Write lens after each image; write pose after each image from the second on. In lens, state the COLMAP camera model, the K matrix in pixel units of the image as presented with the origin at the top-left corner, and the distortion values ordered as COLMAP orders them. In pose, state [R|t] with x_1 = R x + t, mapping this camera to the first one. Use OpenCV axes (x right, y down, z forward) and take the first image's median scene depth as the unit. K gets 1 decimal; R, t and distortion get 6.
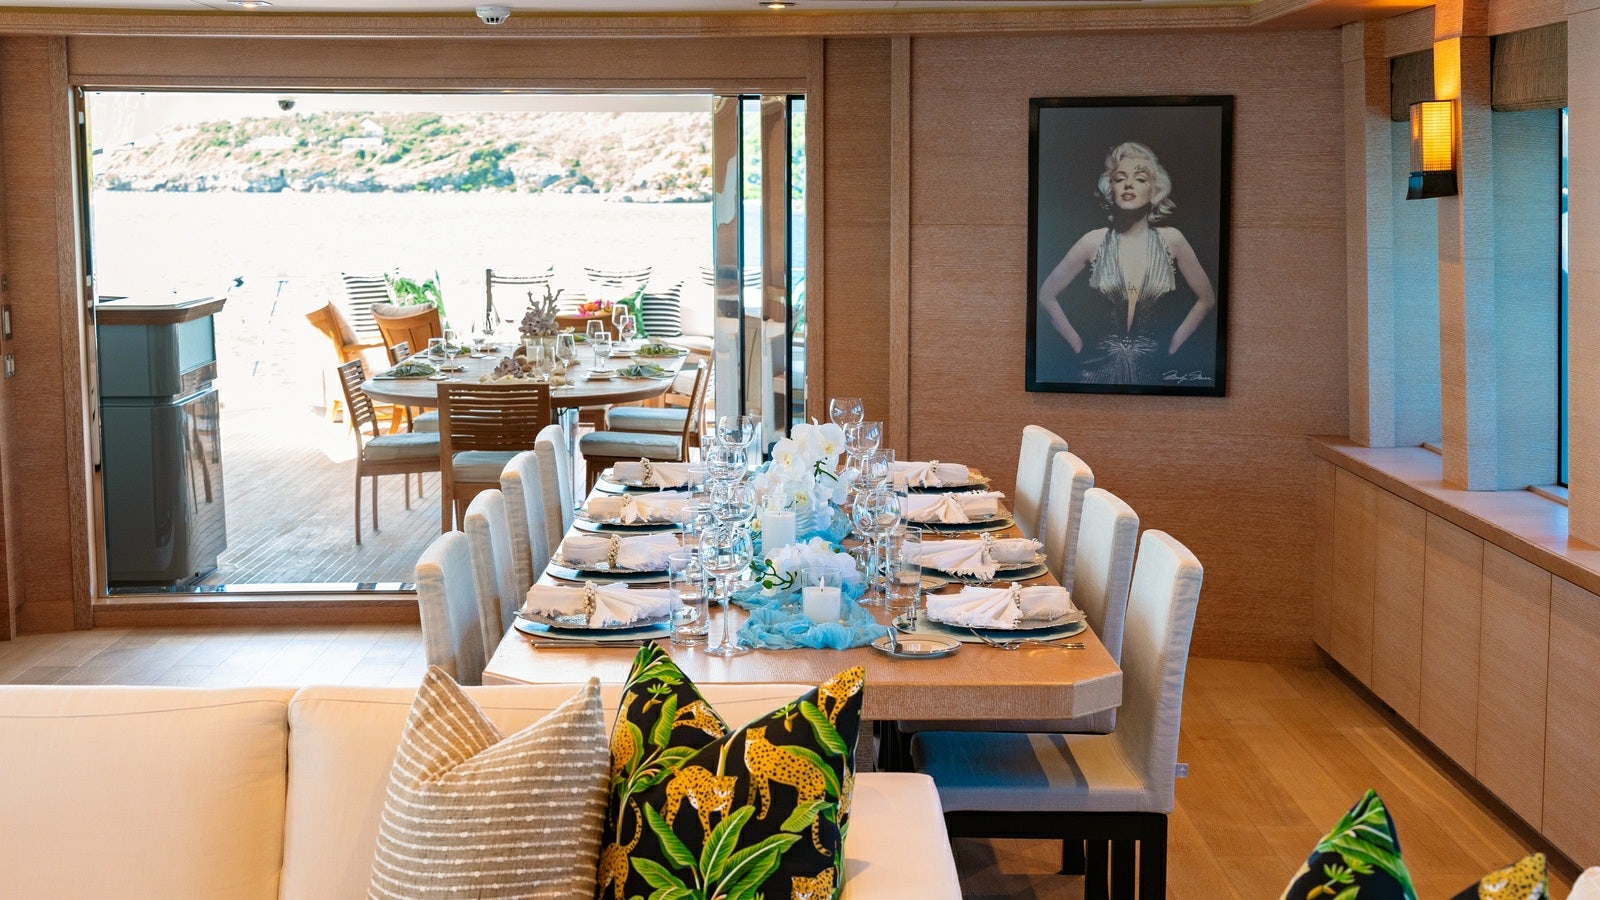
lens RADIAL K [[2300.9, 0, 808.0], [0, 2300.9, 453.2], [0, 0, 1]] dist [0.005711, 0.000000]
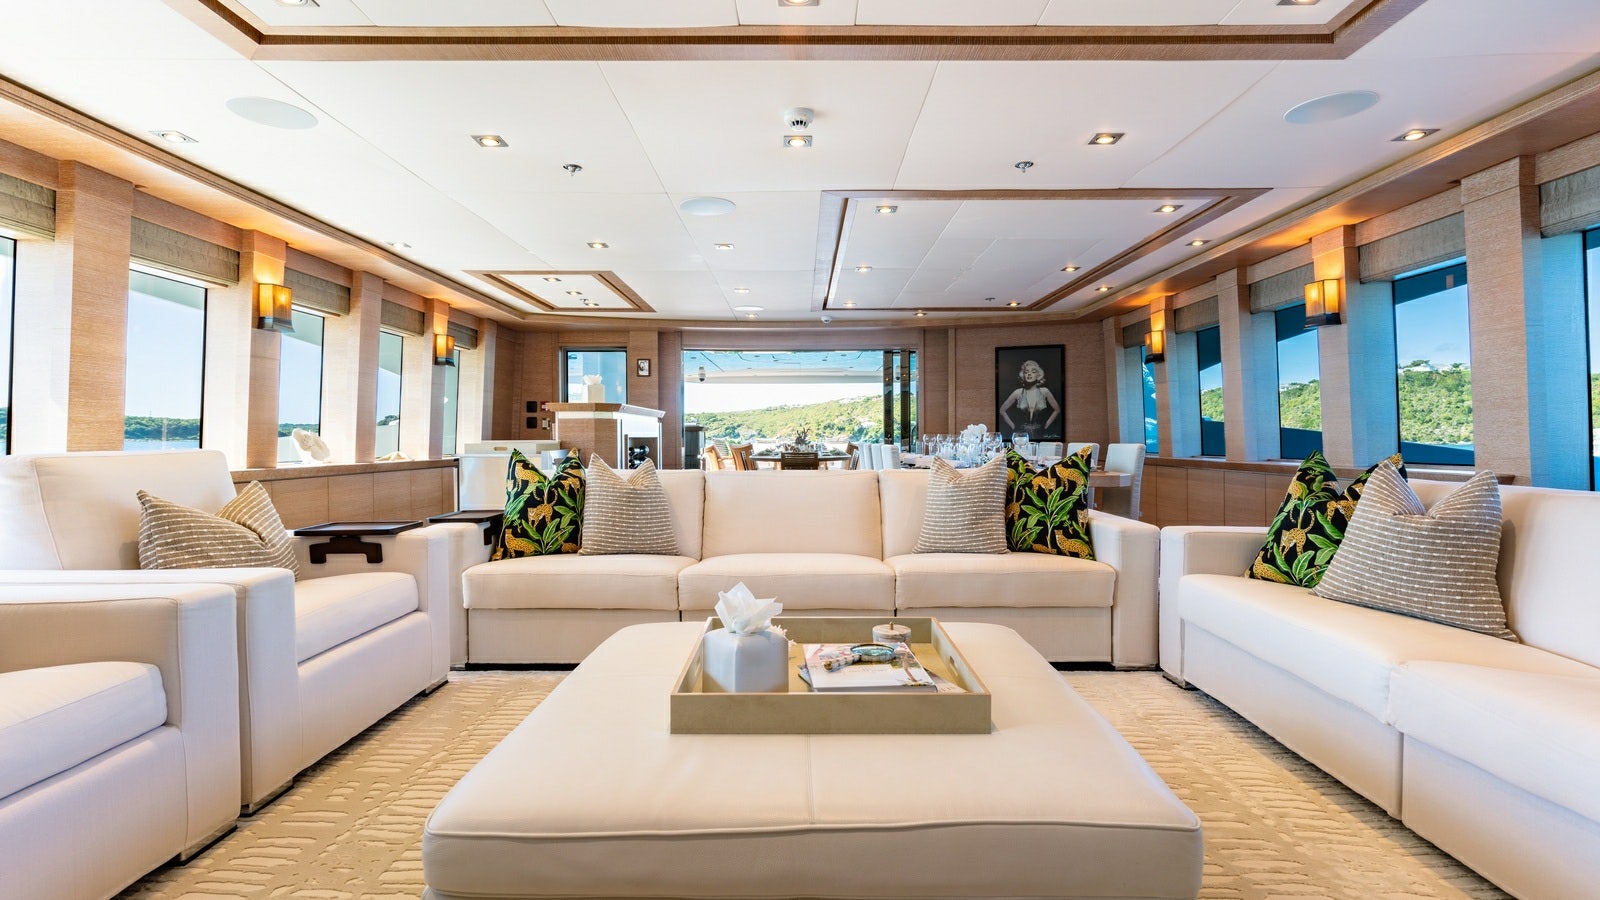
lens RADIAL K [[766.5, 0, 790.6], [0, 766.5, 452.7], [0, 0, 1]] dist [0.002429, -0.000594]
pose [[0.999861, -0.002690, -0.016457, -0.199456], [0.000949, 0.994483, -0.104897, 0.115737], [0.016648, 0.104867, 0.994347, -0.014307]]
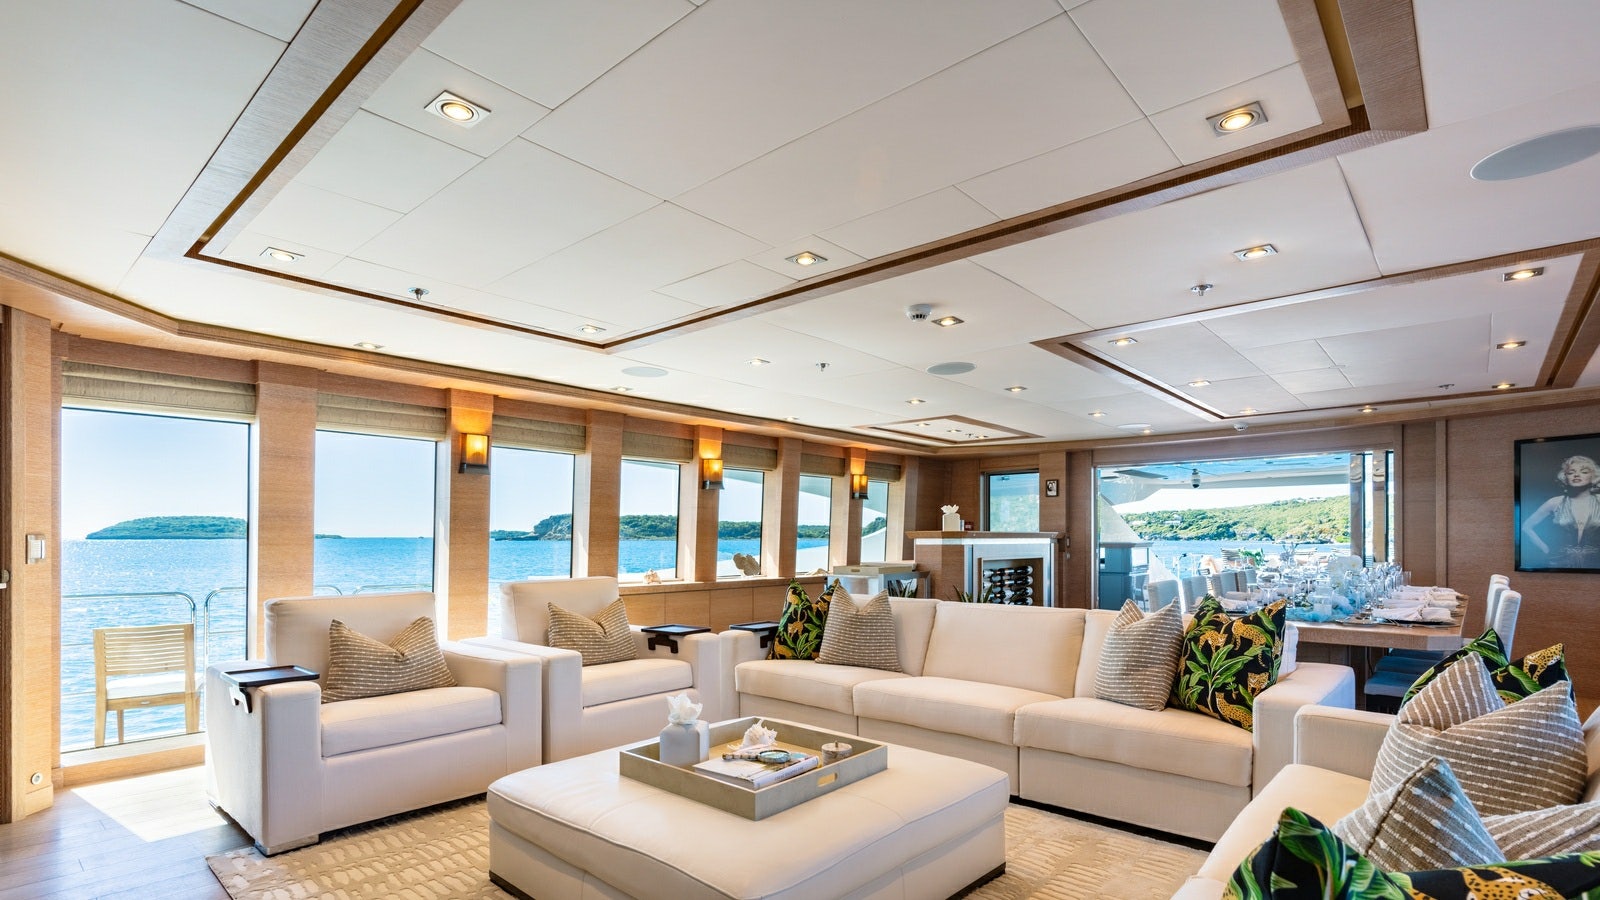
lens RADIAL K [[772.7, 0, 797.3], [0, 772.7, 531.1], [0, 0, 1]] dist [0.004577, 0.001791]
pose [[0.734675, -0.008220, -0.678369, 0.118242], [-0.081877, 0.991543, -0.100687, 0.083175], [0.673460, 0.129515, 0.727789, -0.015976]]
